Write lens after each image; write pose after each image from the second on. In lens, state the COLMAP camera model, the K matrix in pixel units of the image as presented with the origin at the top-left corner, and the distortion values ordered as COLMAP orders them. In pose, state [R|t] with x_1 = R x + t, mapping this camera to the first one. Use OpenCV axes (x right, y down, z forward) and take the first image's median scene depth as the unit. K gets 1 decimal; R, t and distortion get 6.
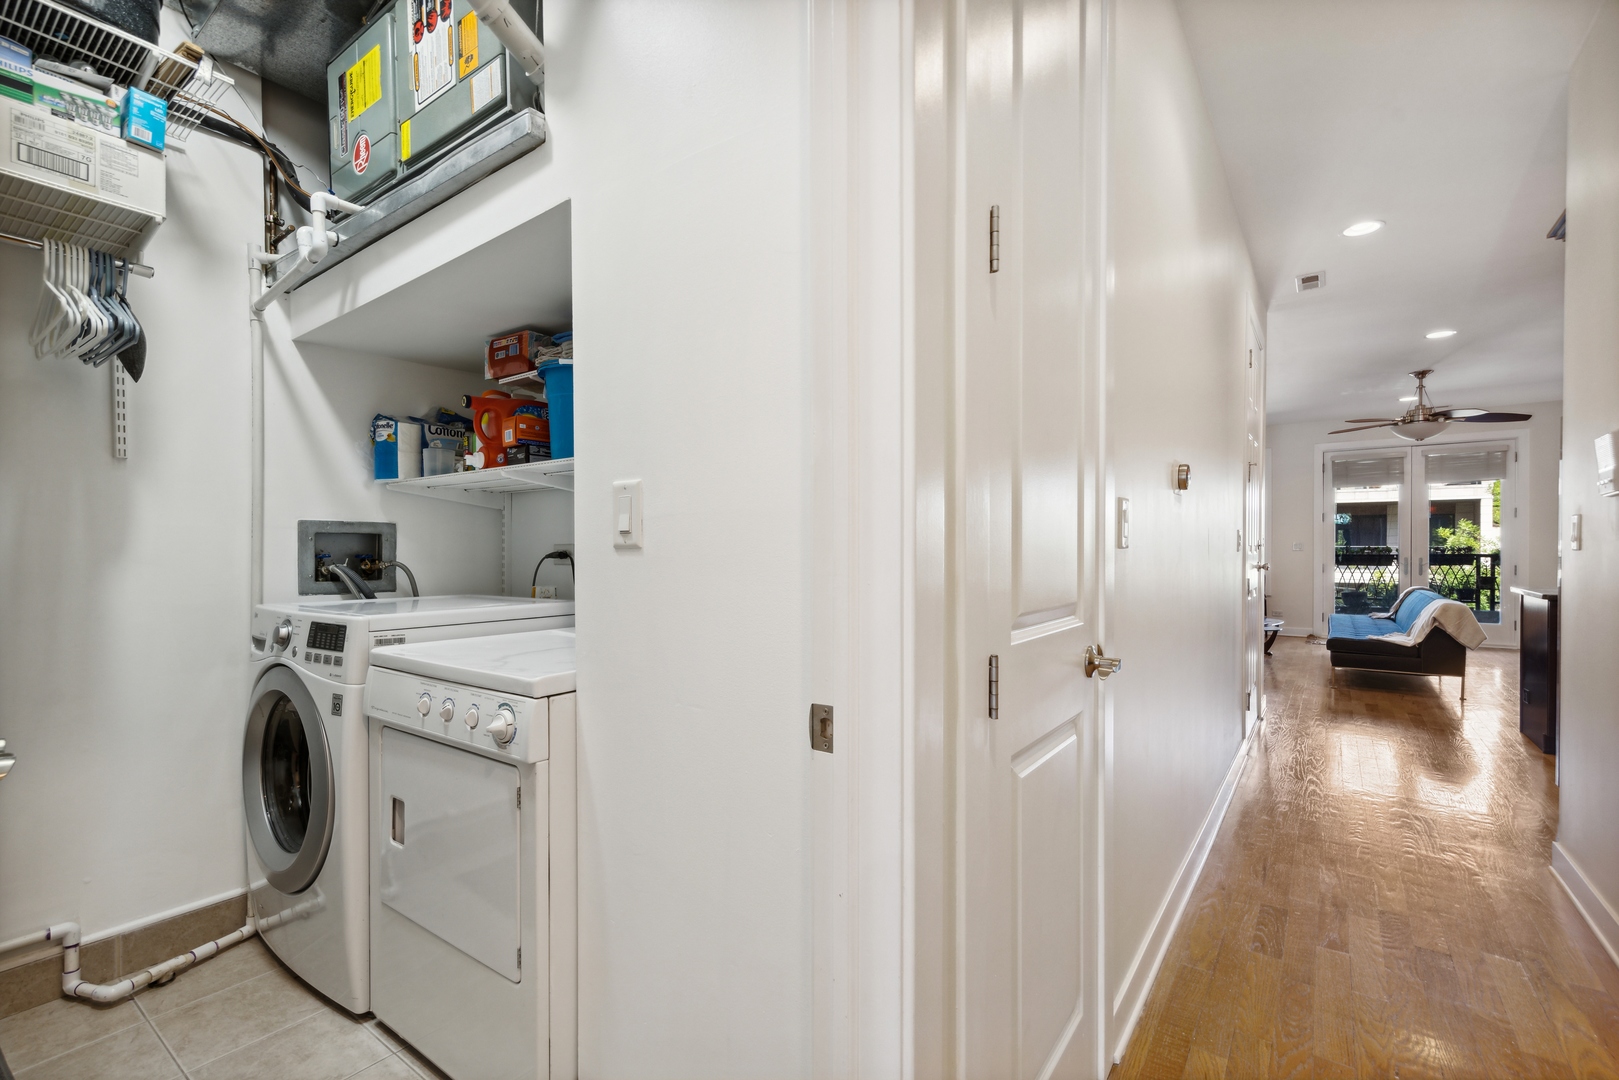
lens RADIAL K [[743.1, 0, 804.7], [0, 743.1, 559.8], [0, 0, 1]] dist [0.010446, 0.000919]
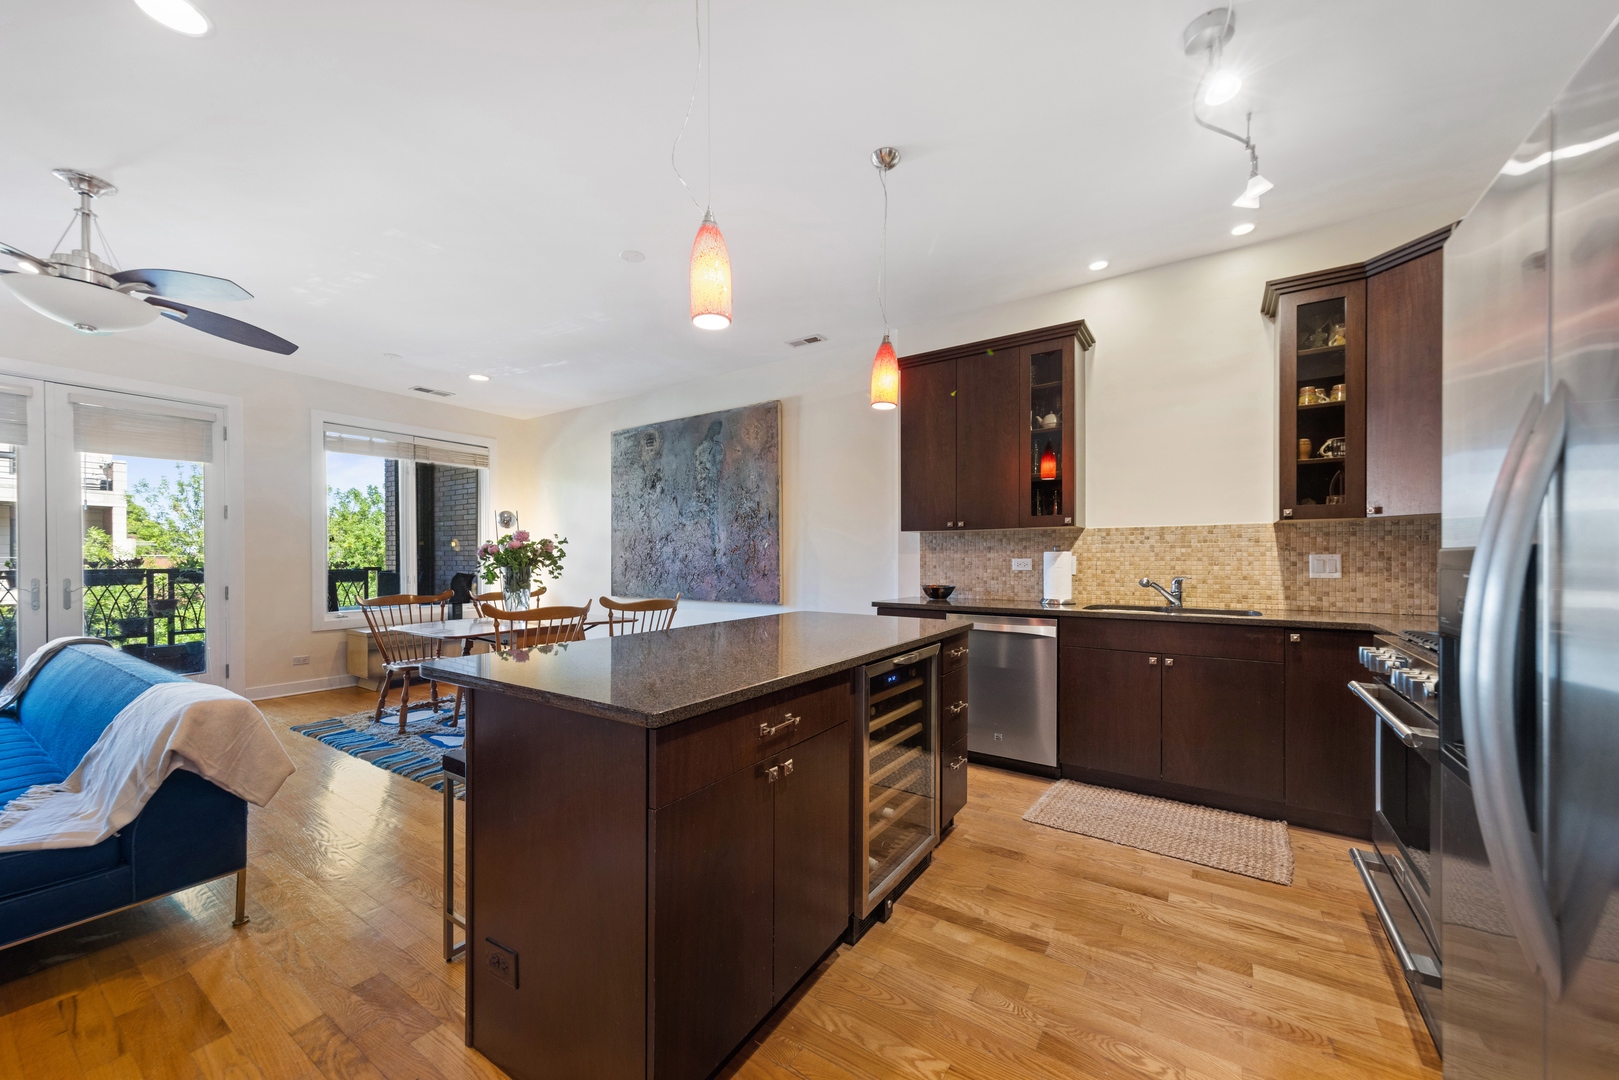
lens RADIAL K [[601.3, 0, 789.0], [0, 601.3, 562.0], [0, 0, 1]] dist [0.012331, 0.000003]
pose [[-0.014380, 0.000316, 0.999897, 0.299872], [0.010935, 0.999940, -0.000159, -0.007838], [-0.999837, 0.010932, -0.014382, 0.392081]]
